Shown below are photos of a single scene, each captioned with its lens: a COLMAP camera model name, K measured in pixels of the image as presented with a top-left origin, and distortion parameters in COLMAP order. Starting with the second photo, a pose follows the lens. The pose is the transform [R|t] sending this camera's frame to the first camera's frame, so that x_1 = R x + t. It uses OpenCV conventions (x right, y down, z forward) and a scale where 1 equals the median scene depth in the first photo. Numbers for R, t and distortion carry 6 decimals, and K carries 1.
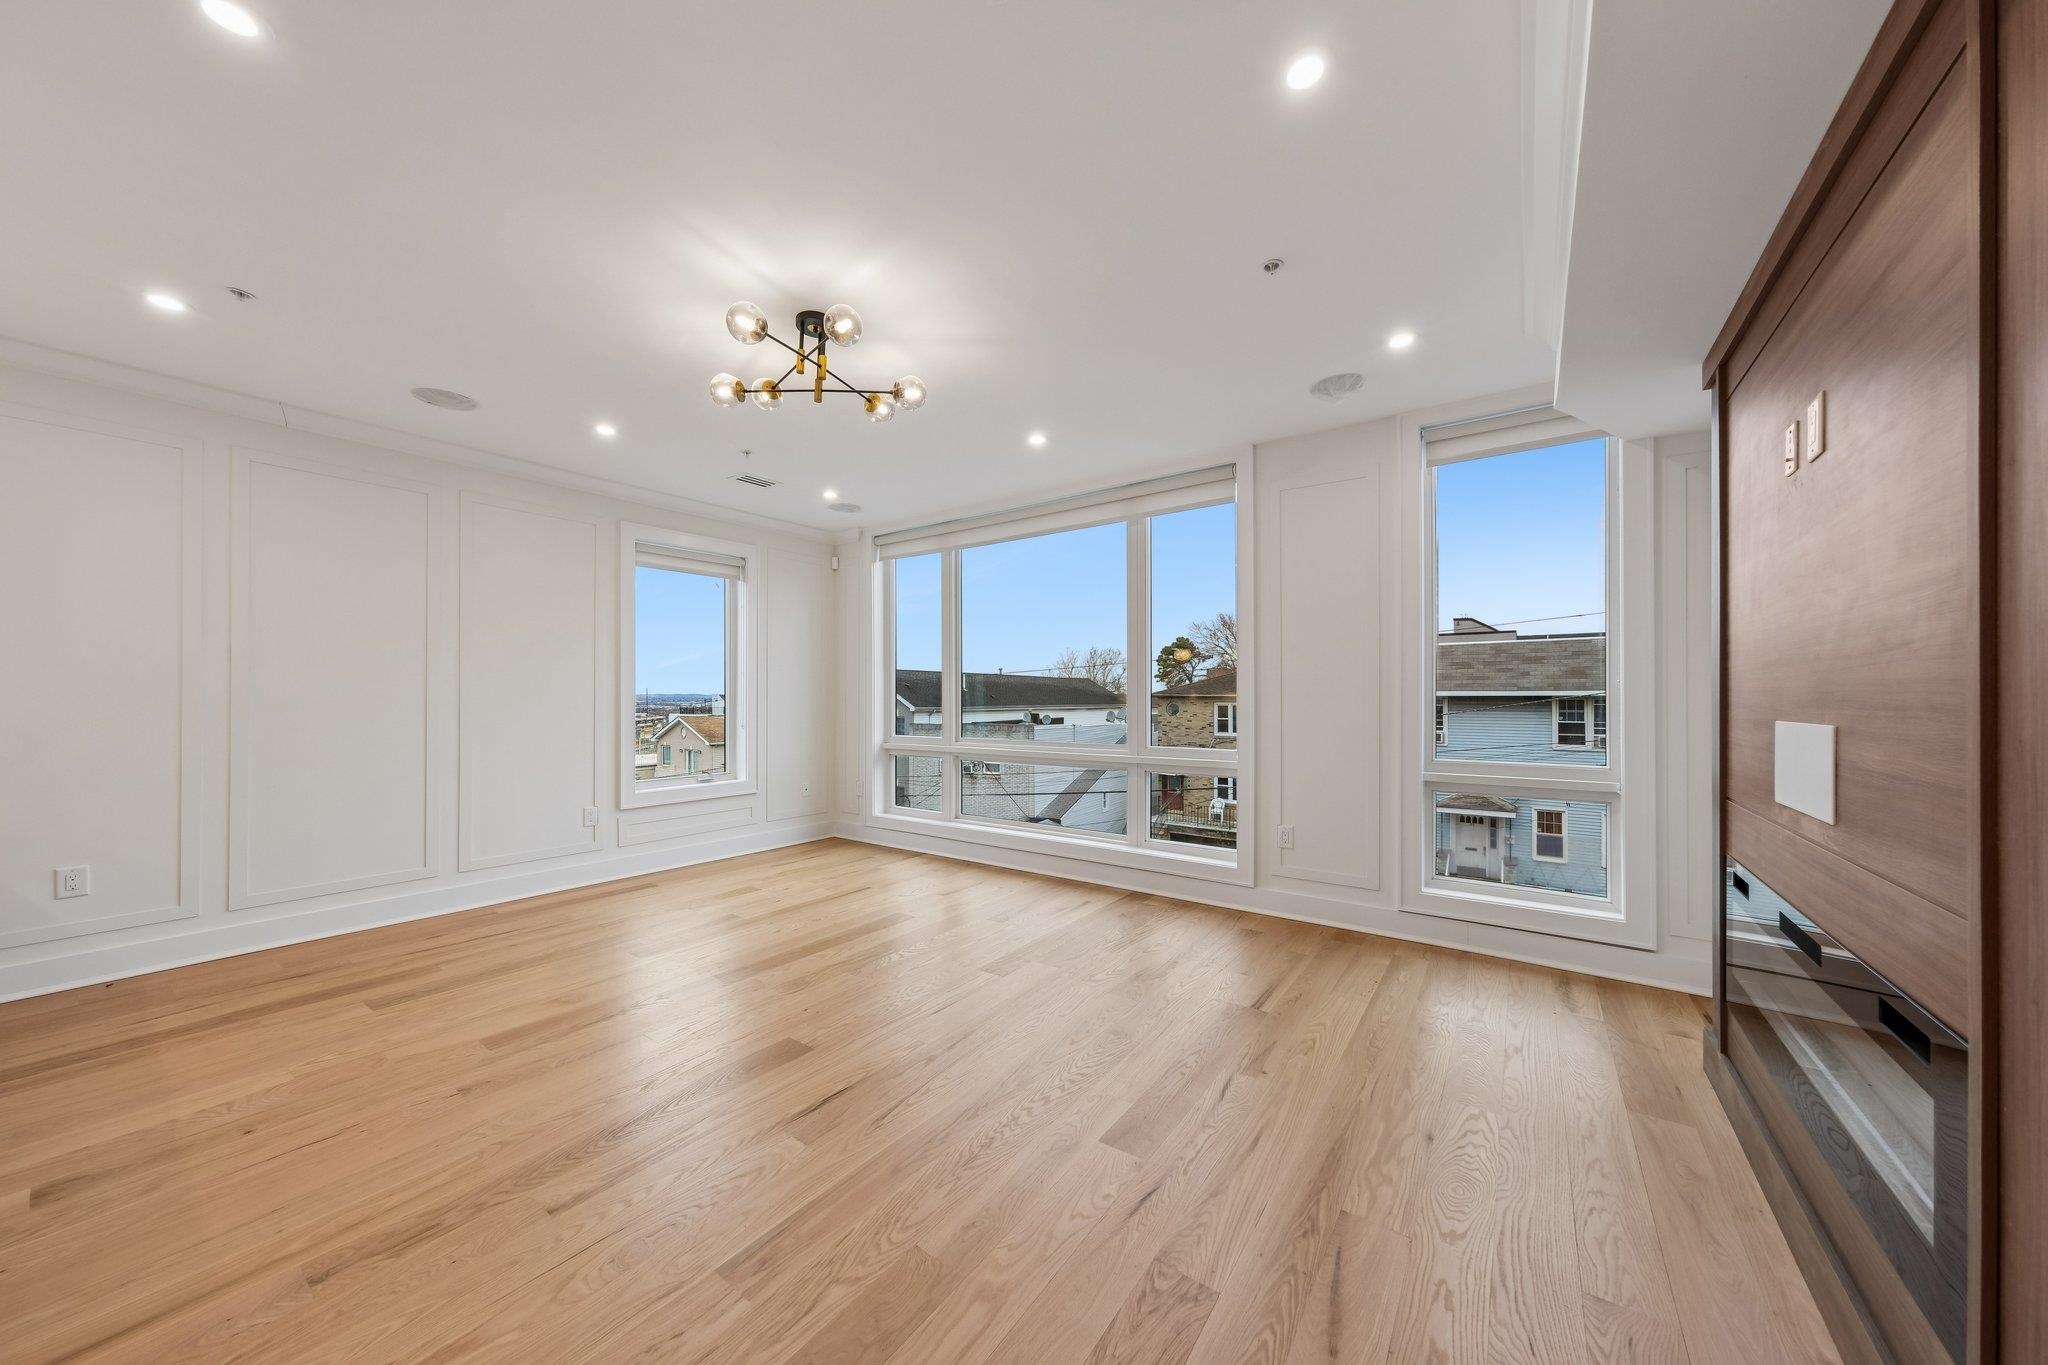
lens RADIAL K [[700.7, 0, 1013.9], [0, 700.7, 693.0], [0, 0, 1]] dist [-0.000089, 0.002039]
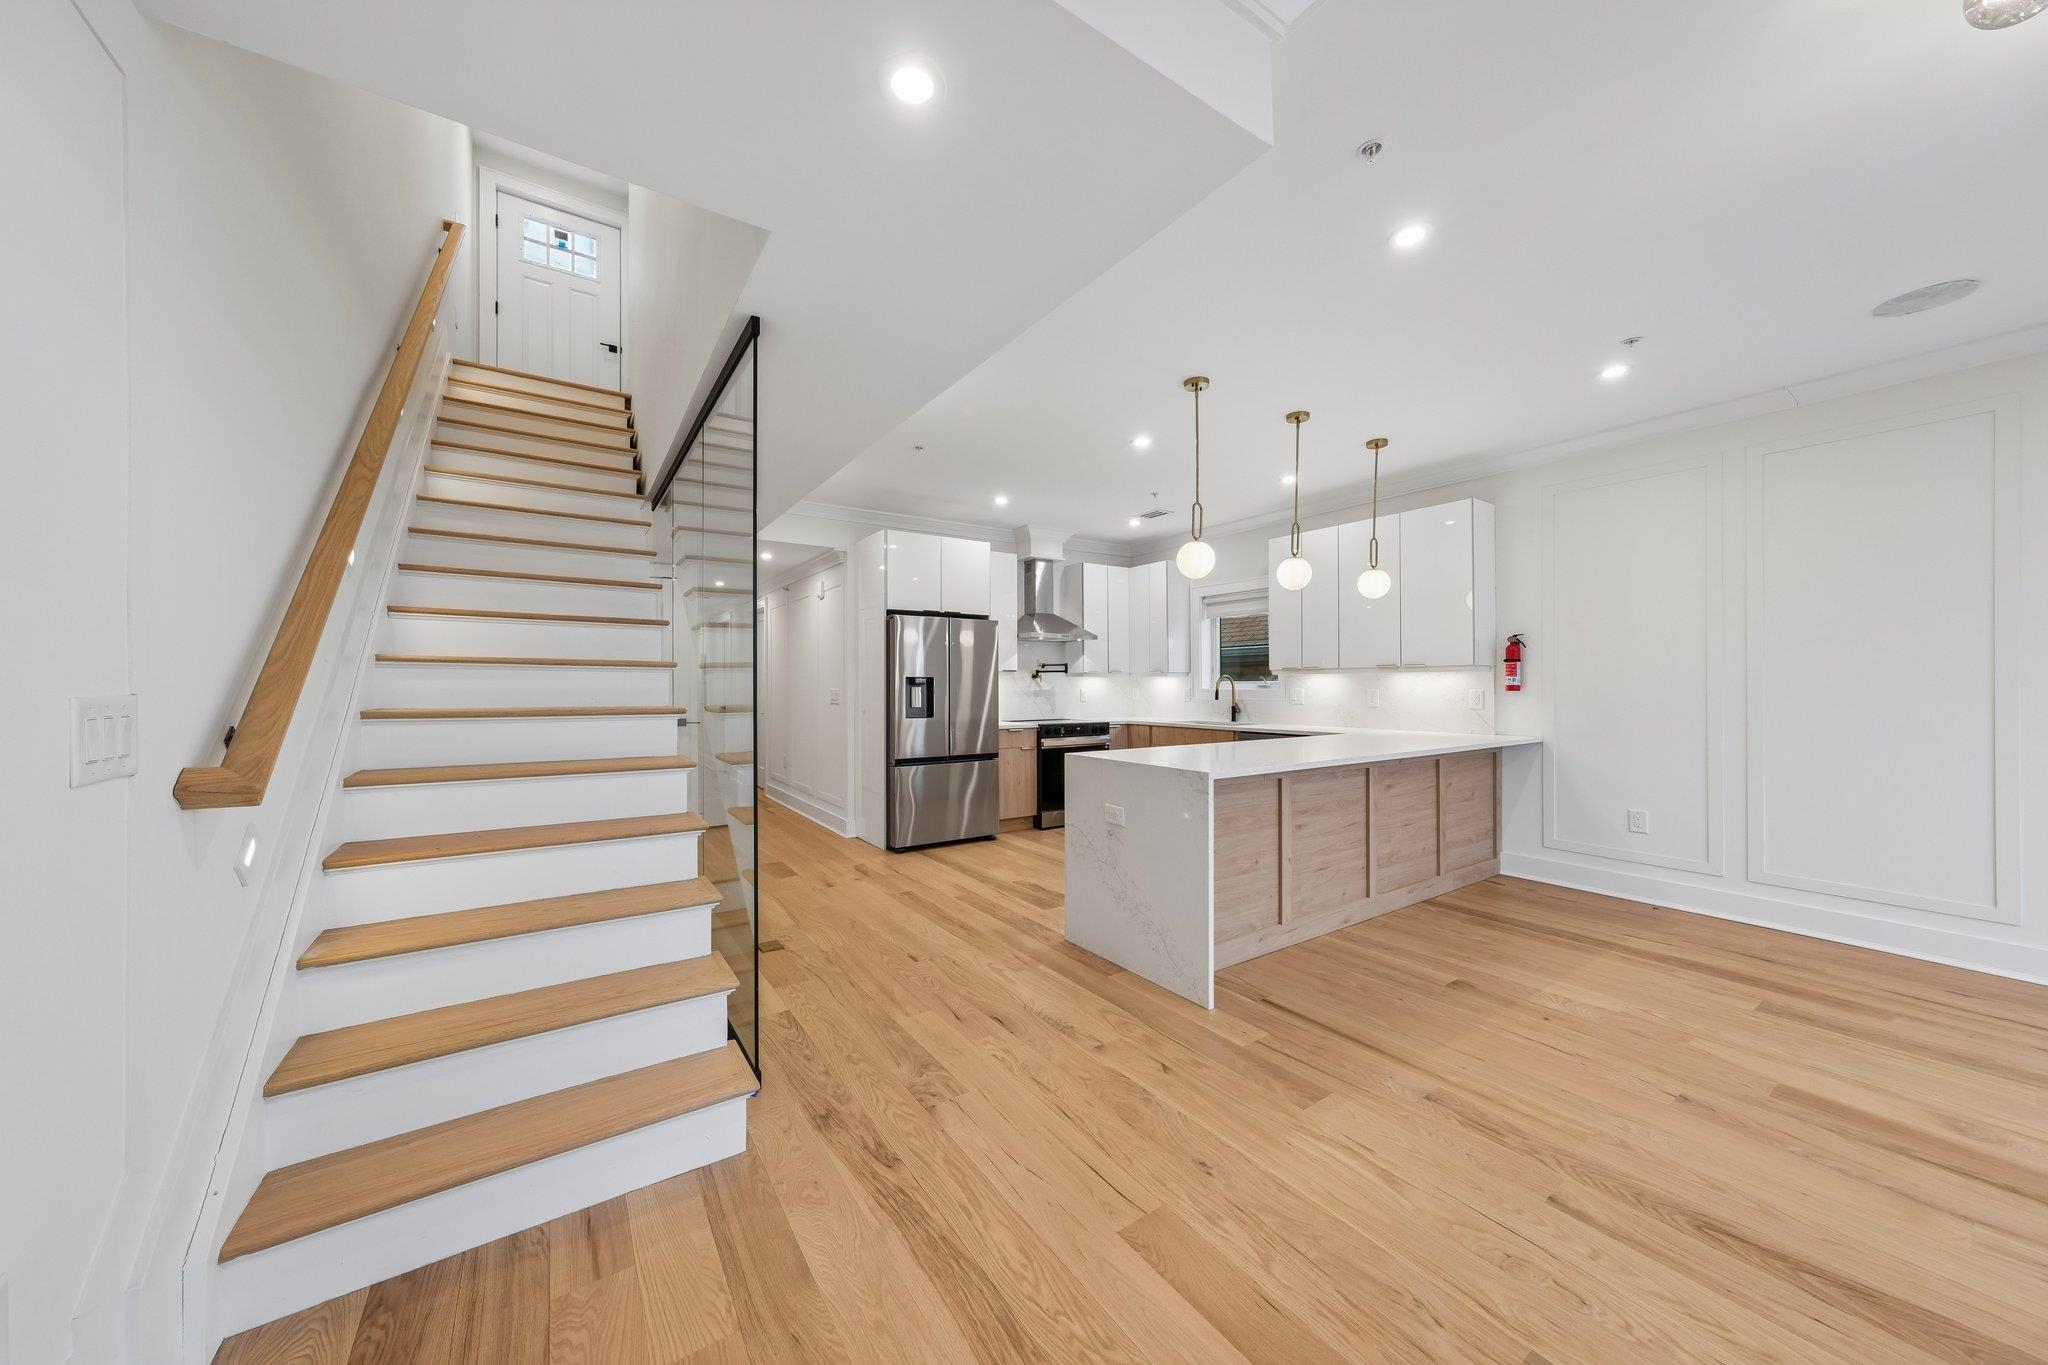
lens RADIAL K [[700.7, 0, 1024.5], [0, 700.7, 682.6], [0, 0, 1]] dist [-0.000089, 0.002039]
pose [[-0.339367, -0.001025, -0.940653, 0.231166], [0.007459, 0.999965, -0.003781, 0.001611], [0.940624, -0.008300, -0.339348, 0.277447]]
